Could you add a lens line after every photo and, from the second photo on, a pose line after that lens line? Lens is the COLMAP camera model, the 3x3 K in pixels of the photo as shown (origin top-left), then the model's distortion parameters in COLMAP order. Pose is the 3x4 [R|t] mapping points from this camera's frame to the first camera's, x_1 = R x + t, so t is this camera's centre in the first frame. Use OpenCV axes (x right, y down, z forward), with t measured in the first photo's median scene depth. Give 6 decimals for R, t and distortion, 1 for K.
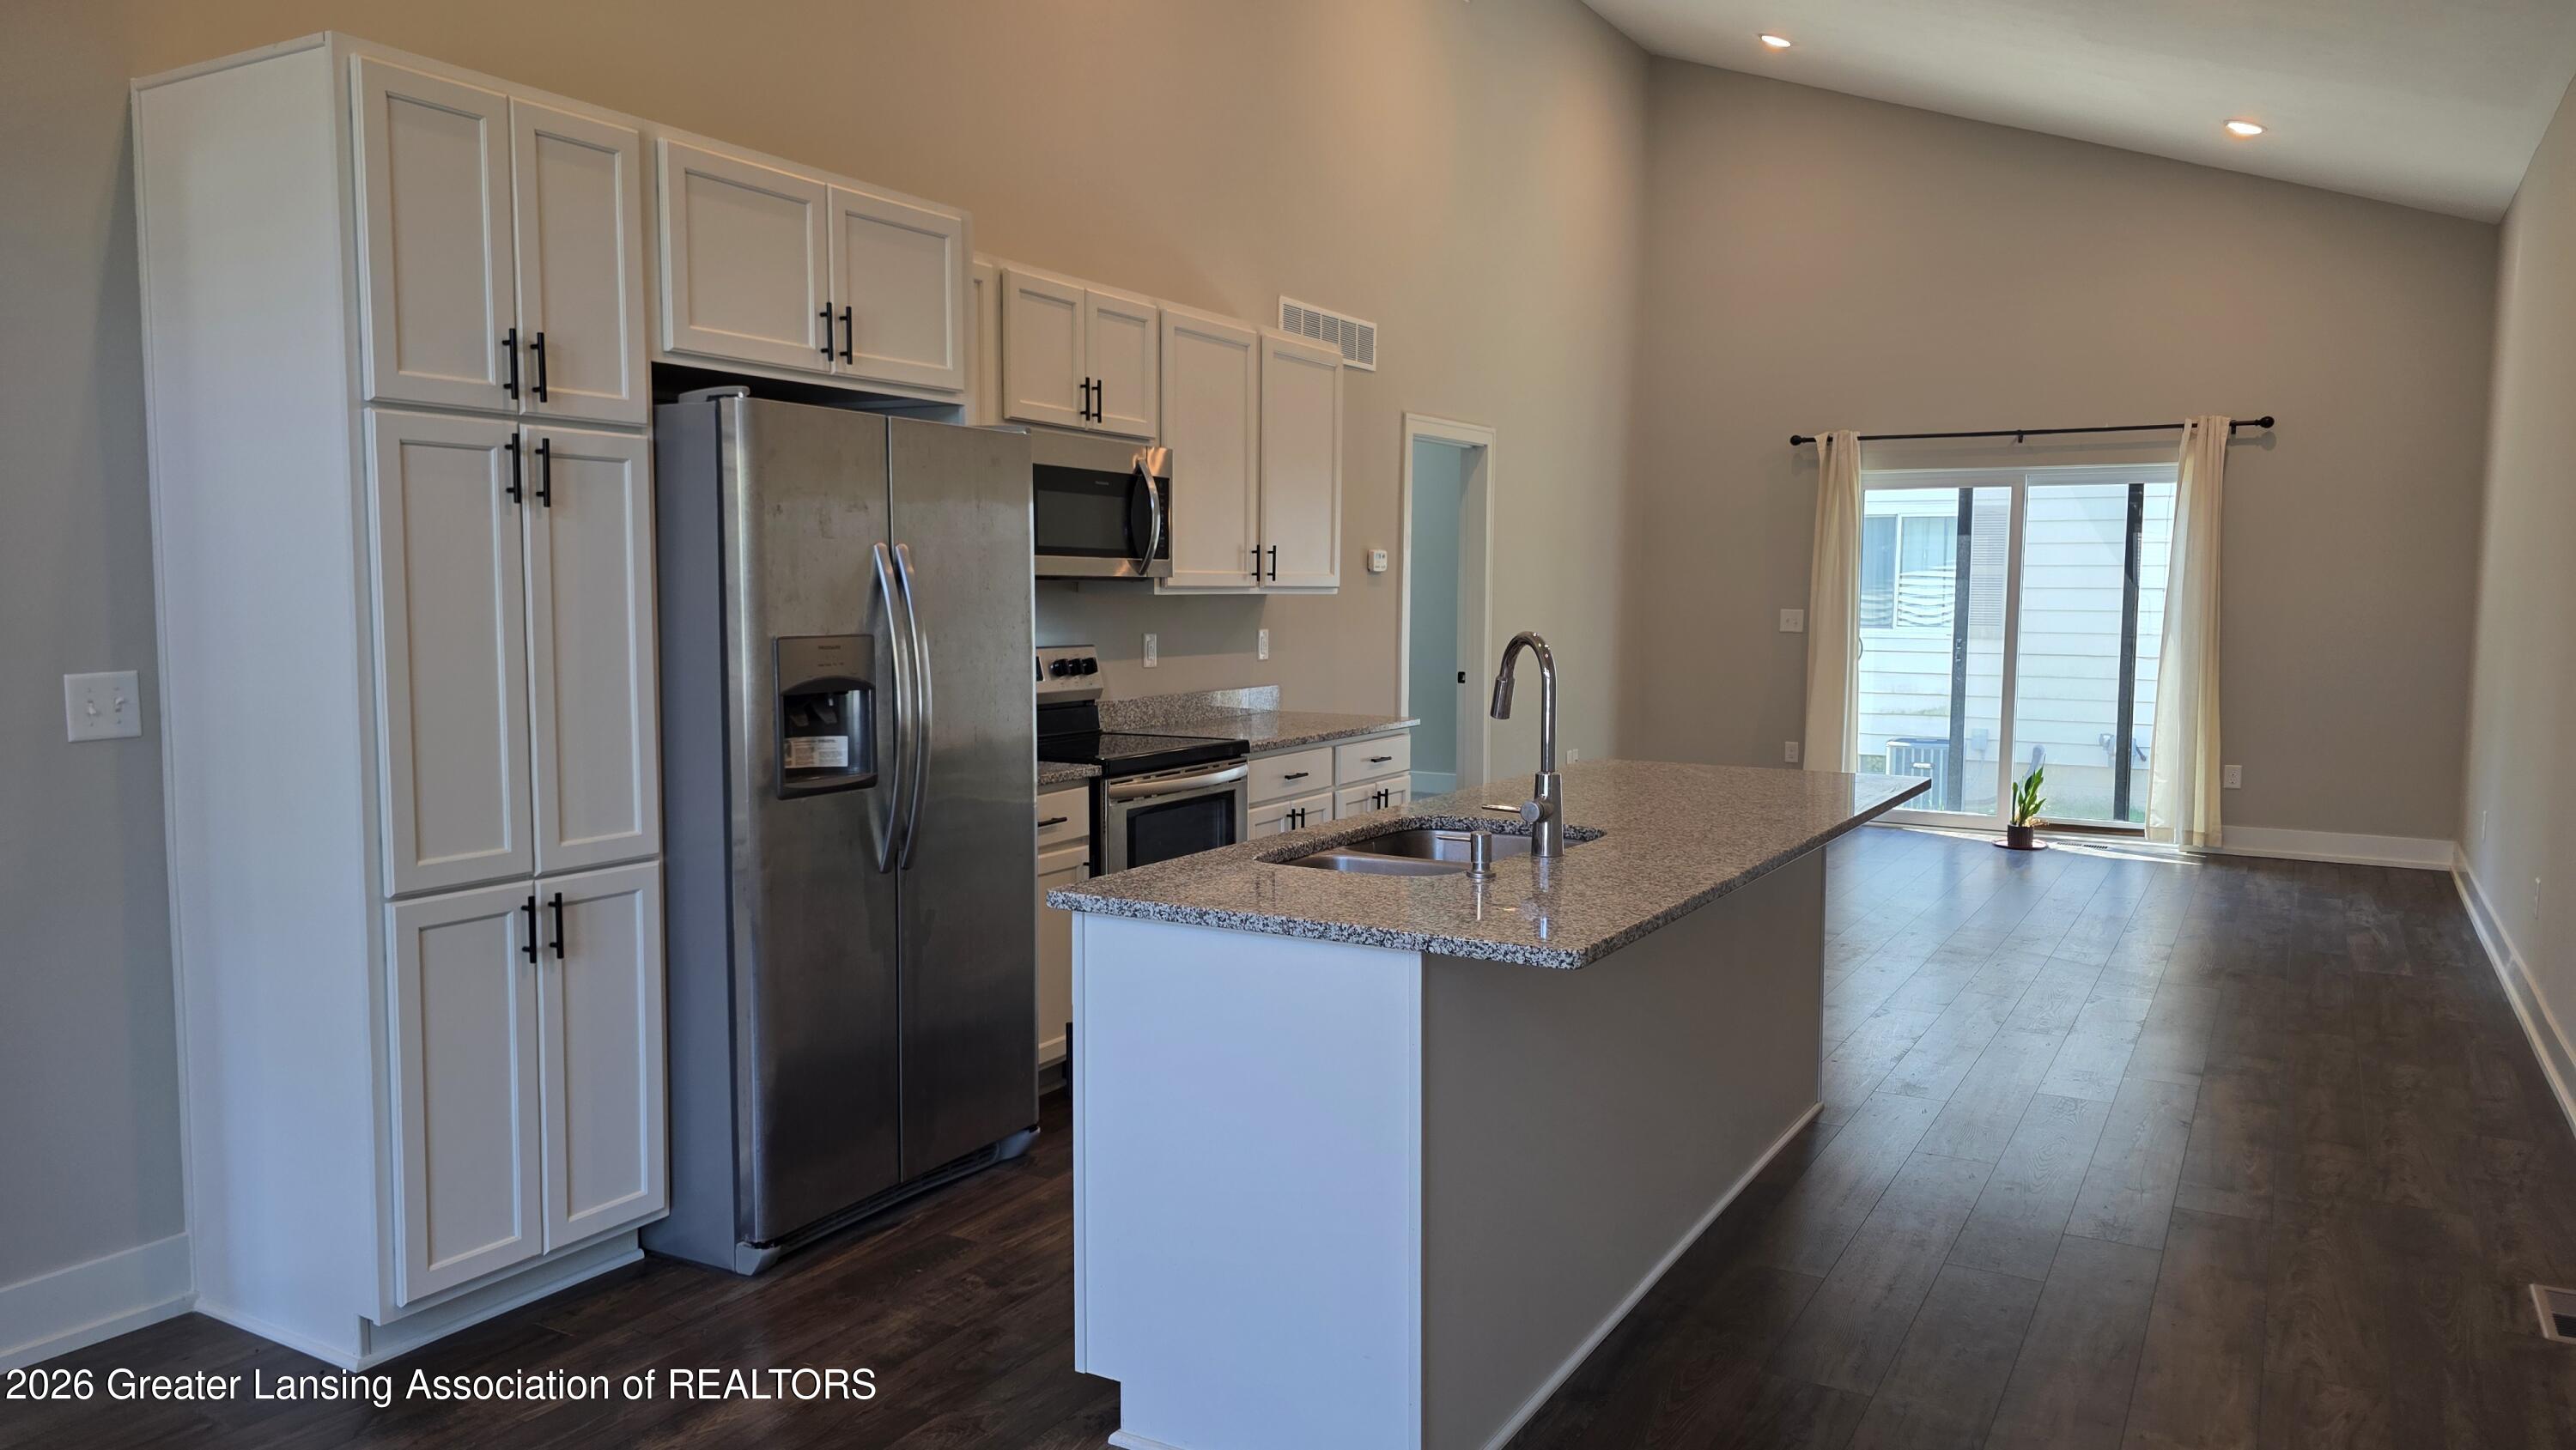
lens RADIAL K [[1740.8, 0, 1301.5], [0, 1740.8, 726.3], [0, 0, 1]] dist [0.063621, -0.055322]
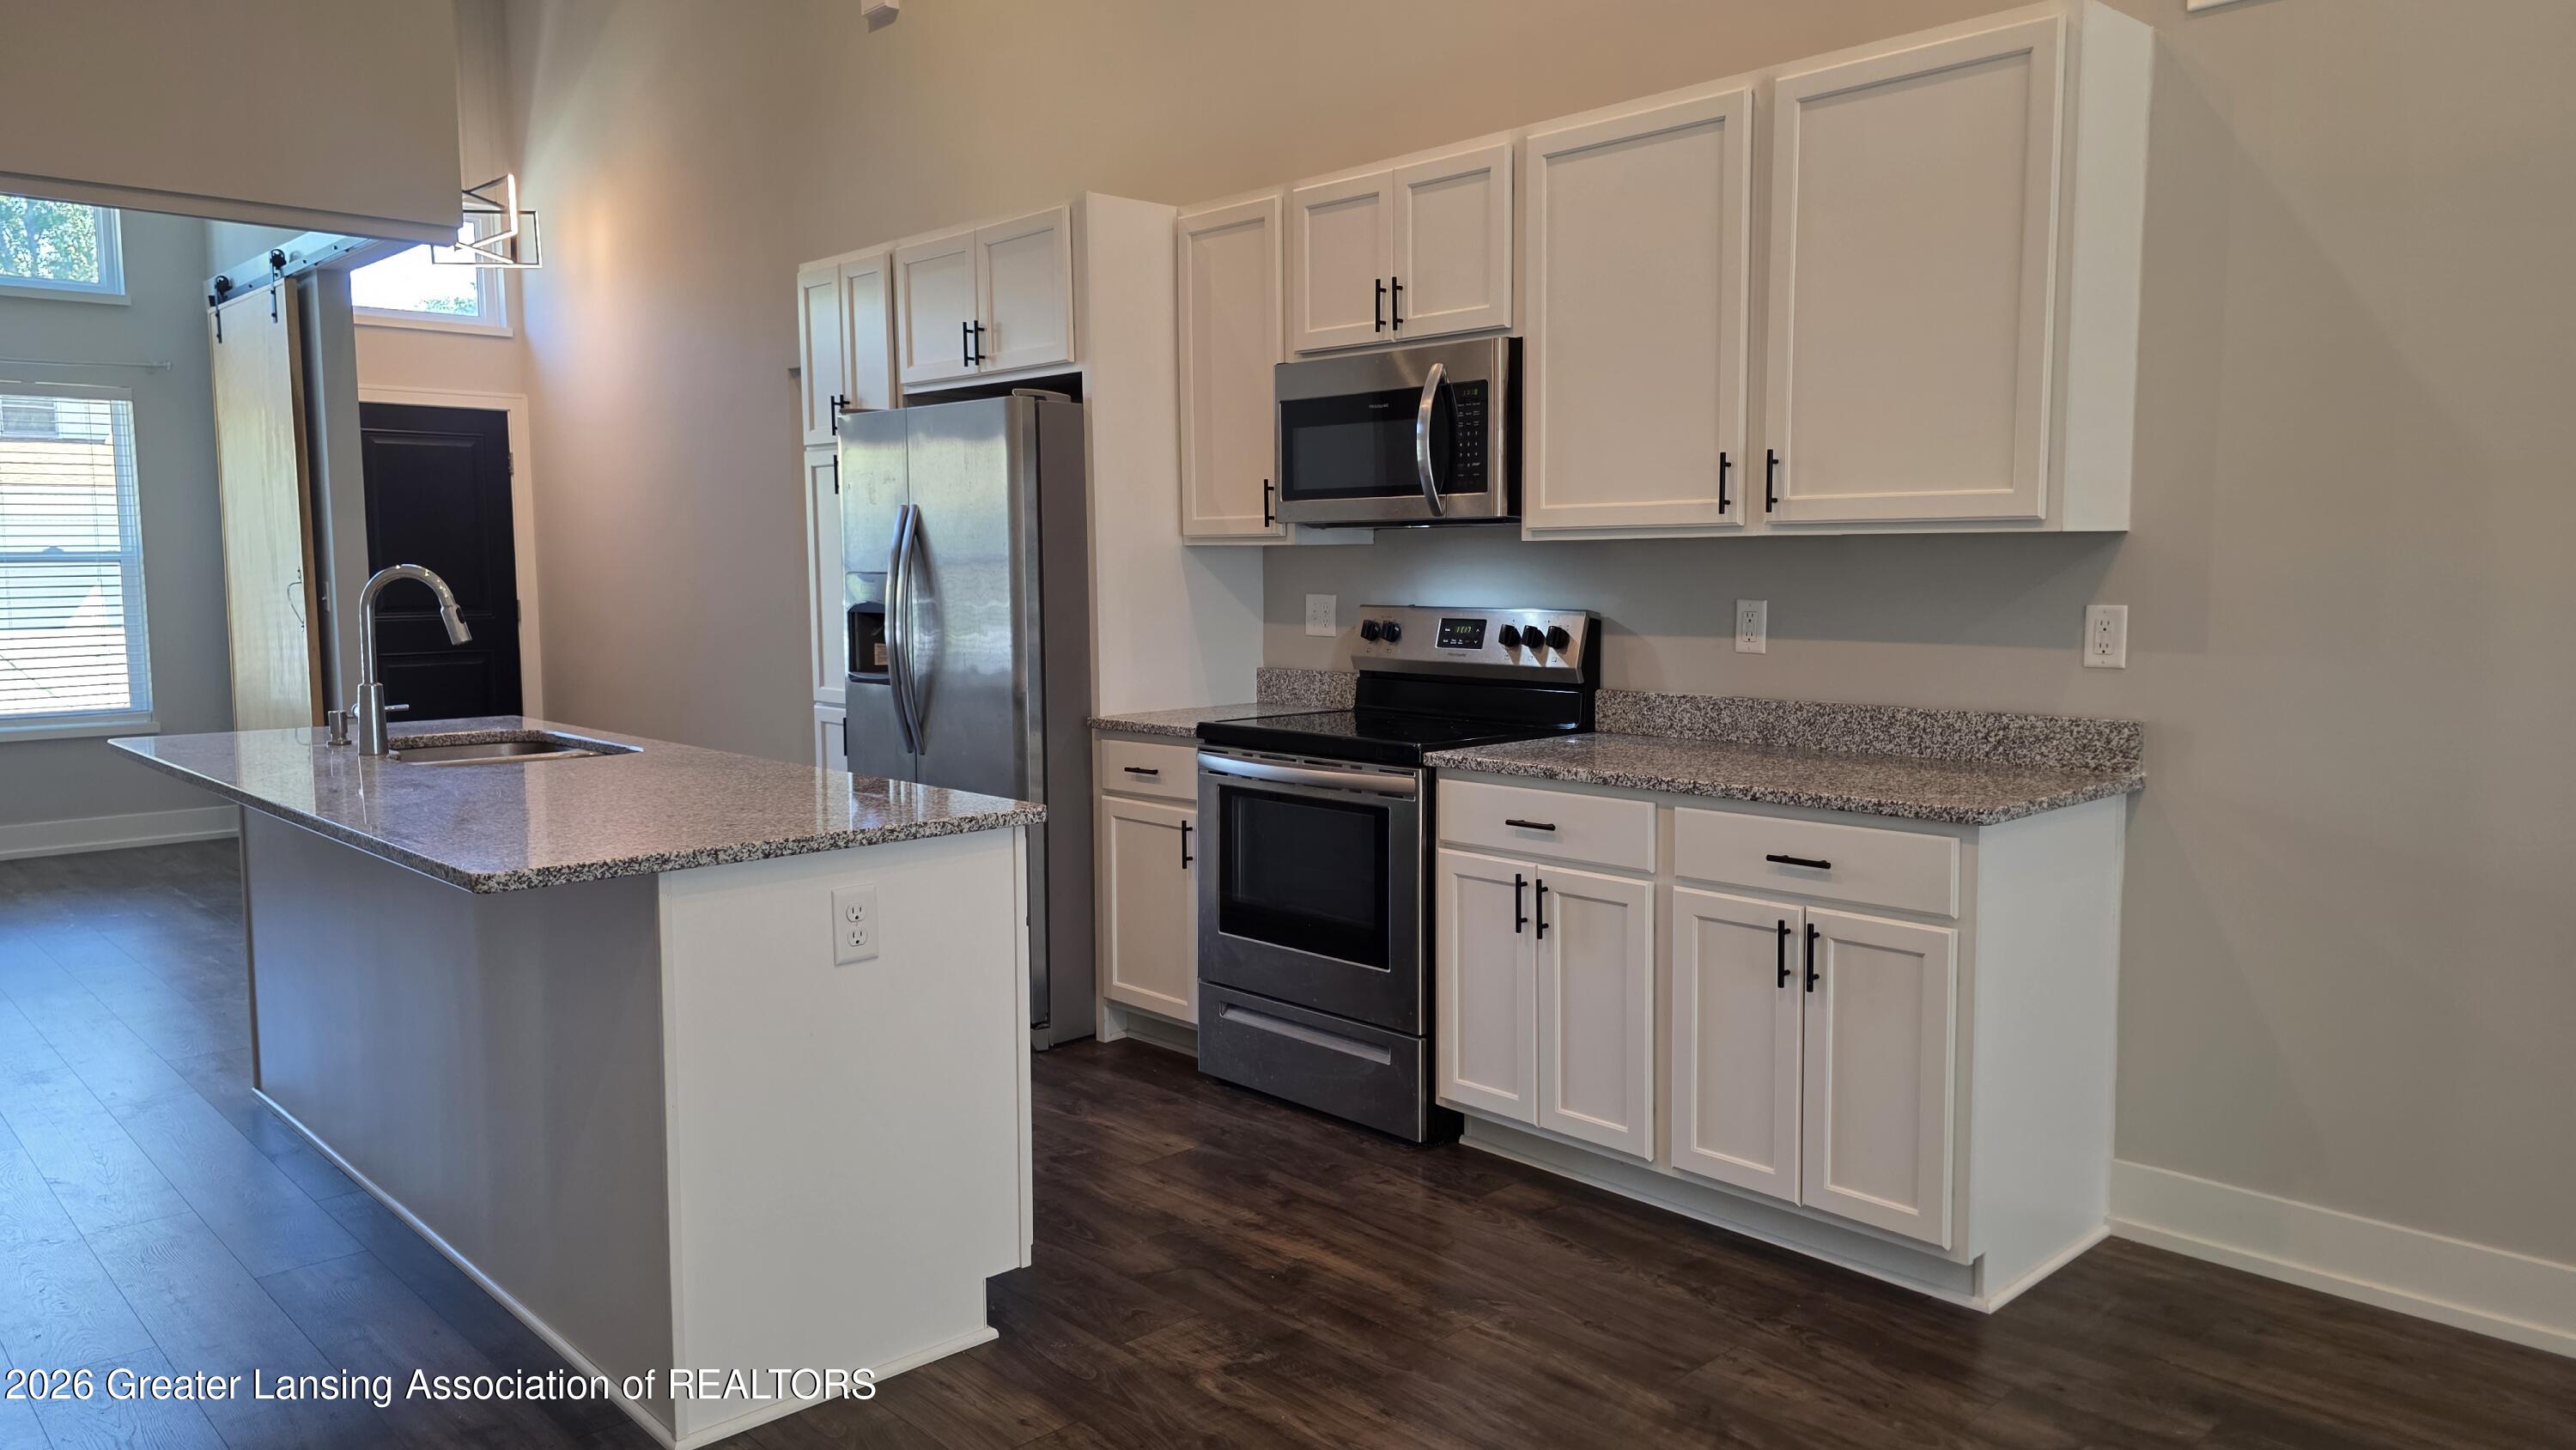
lens RADIAL K [[1740.8, 0, 1297.1], [0, 1740.8, 716.1], [0, 0, 1]] dist [0.063621, -0.055322]
pose [[-0.289089, 0.080978, -0.953871, 0.569923], [-0.074833, 0.991455, 0.106849, -0.065666], [0.954373, 0.102270, -0.280559, 0.997007]]
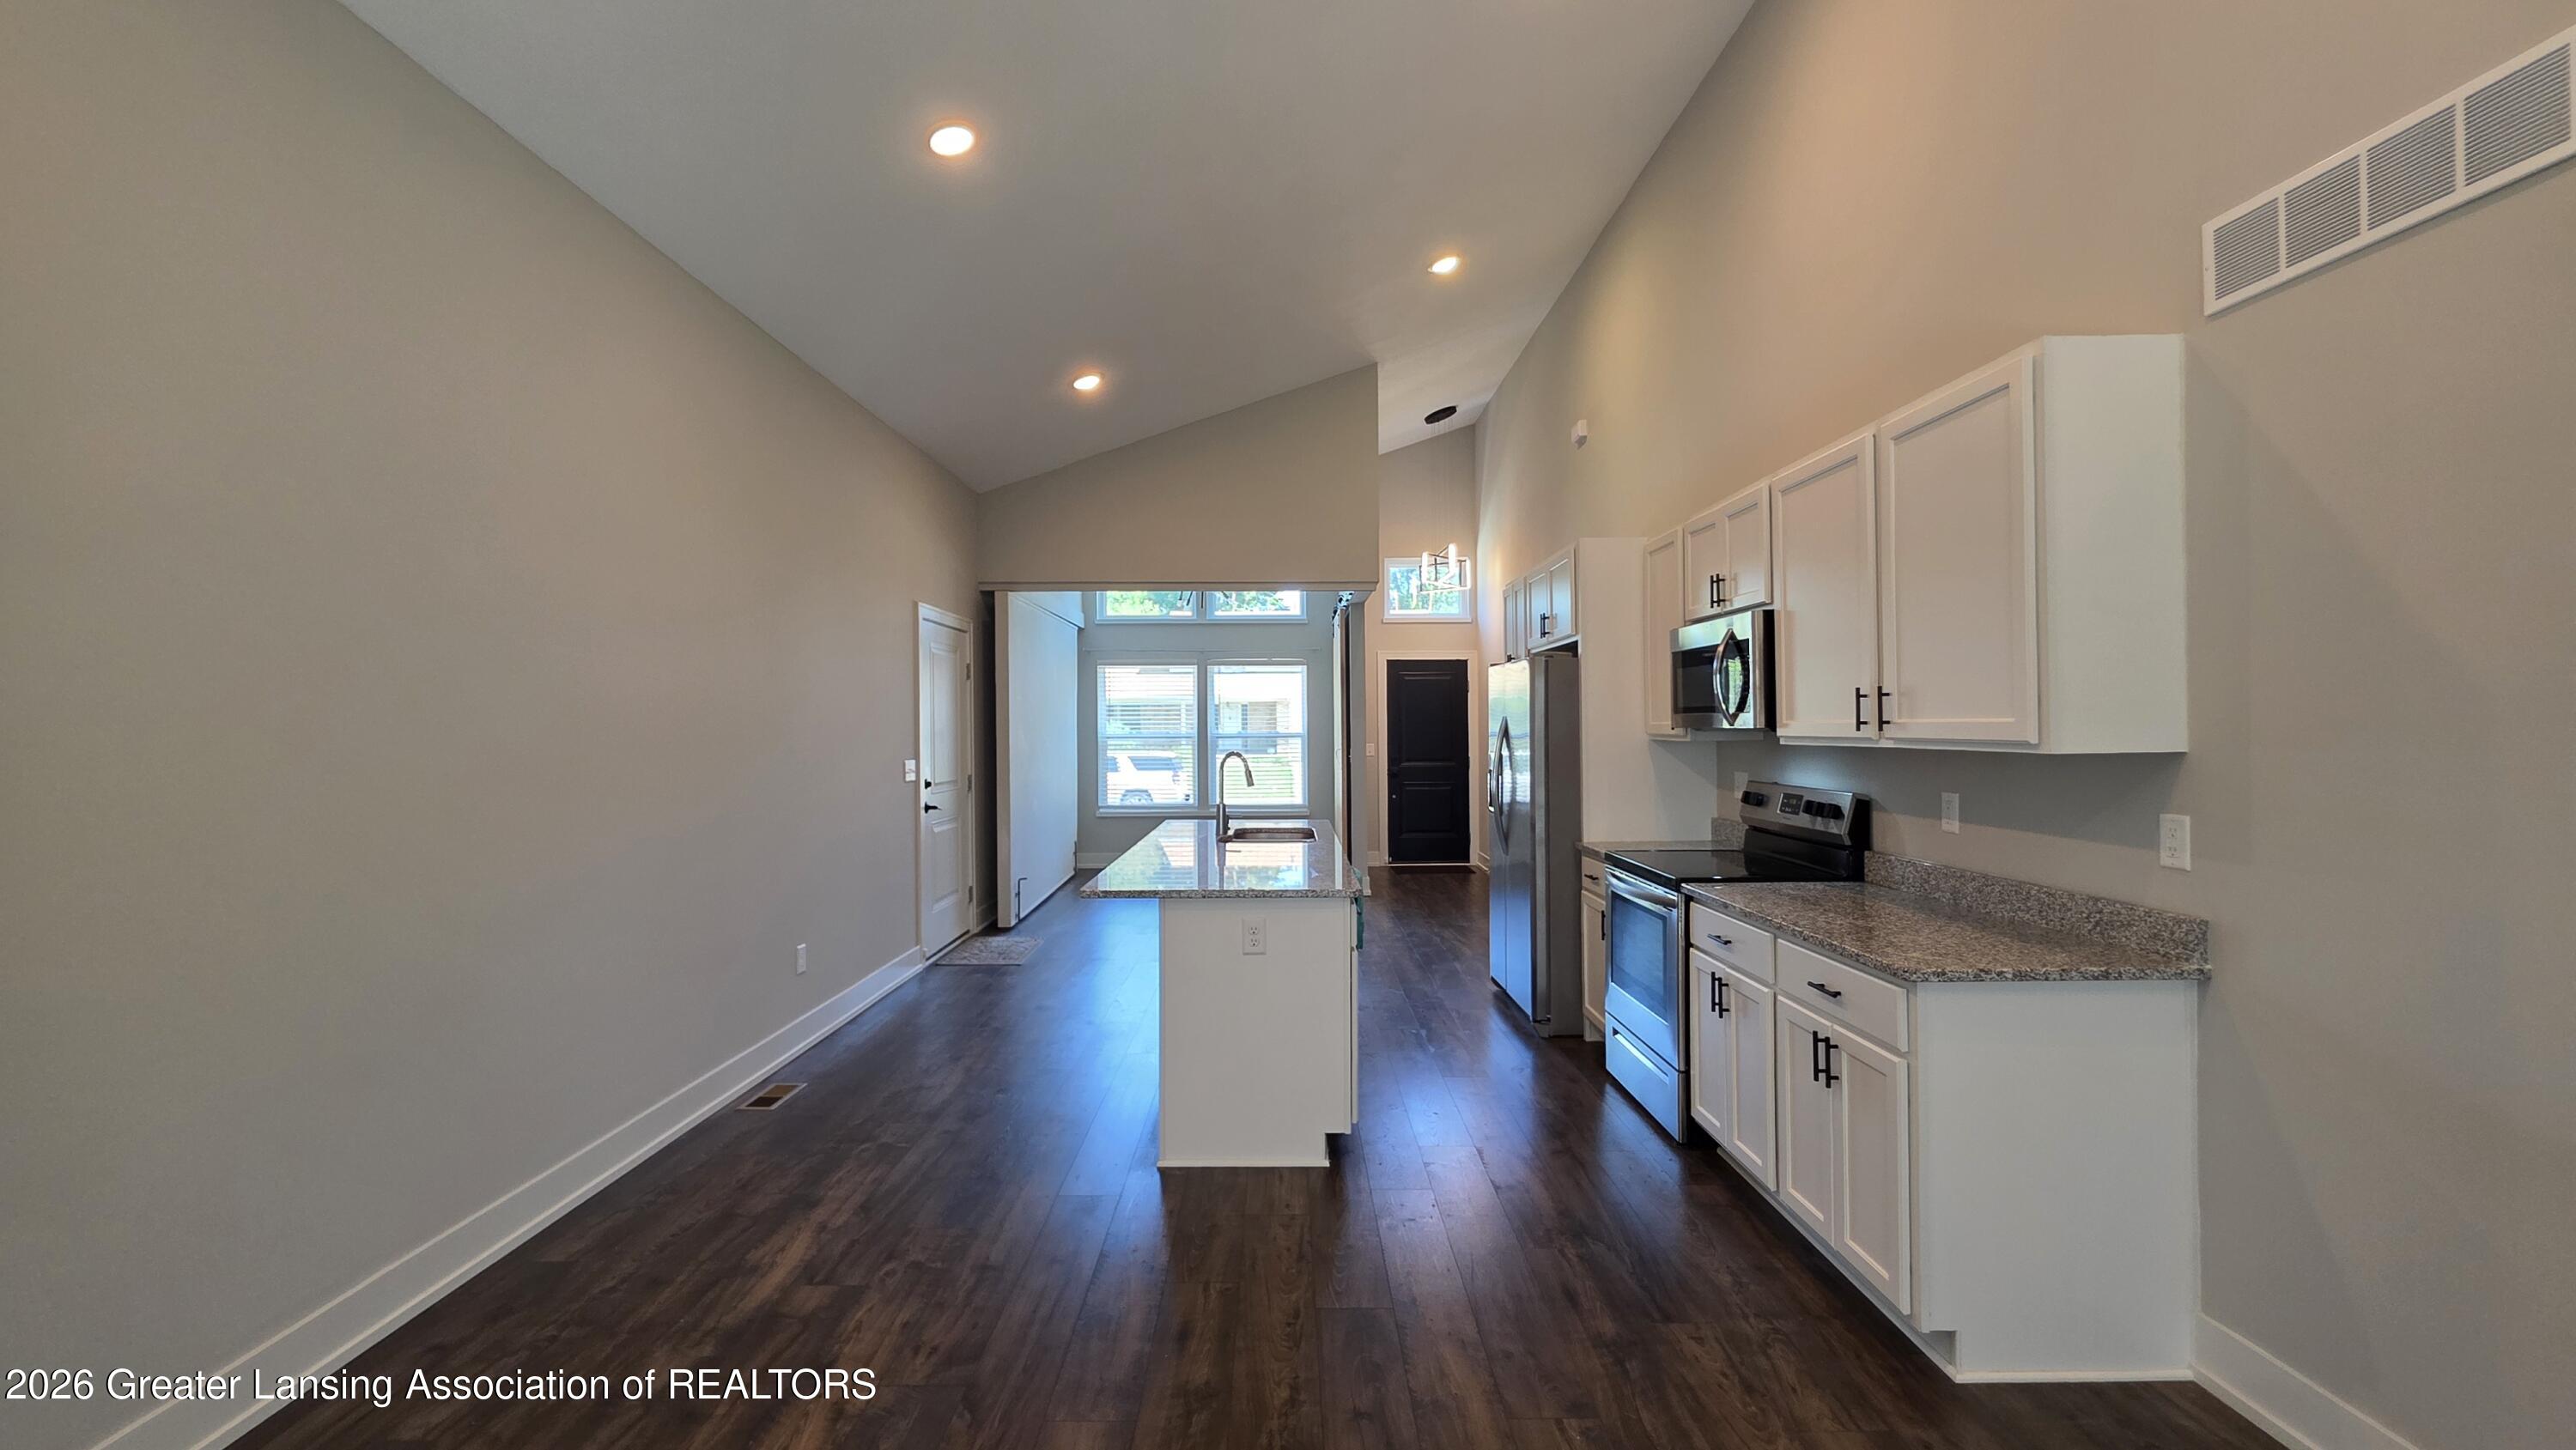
lens RADIAL K [[1038.7, 0, 1277.2], [0, 1038.7, 717.3], [0, 0, 1]] dist [0.000156, 0.000849]
pose [[-0.868971, -0.006165, -0.494824, 0.441124], [-0.040333, 0.997478, 0.058402, -0.103953], [0.493216, 0.070708, -0.867028, 1.241924]]
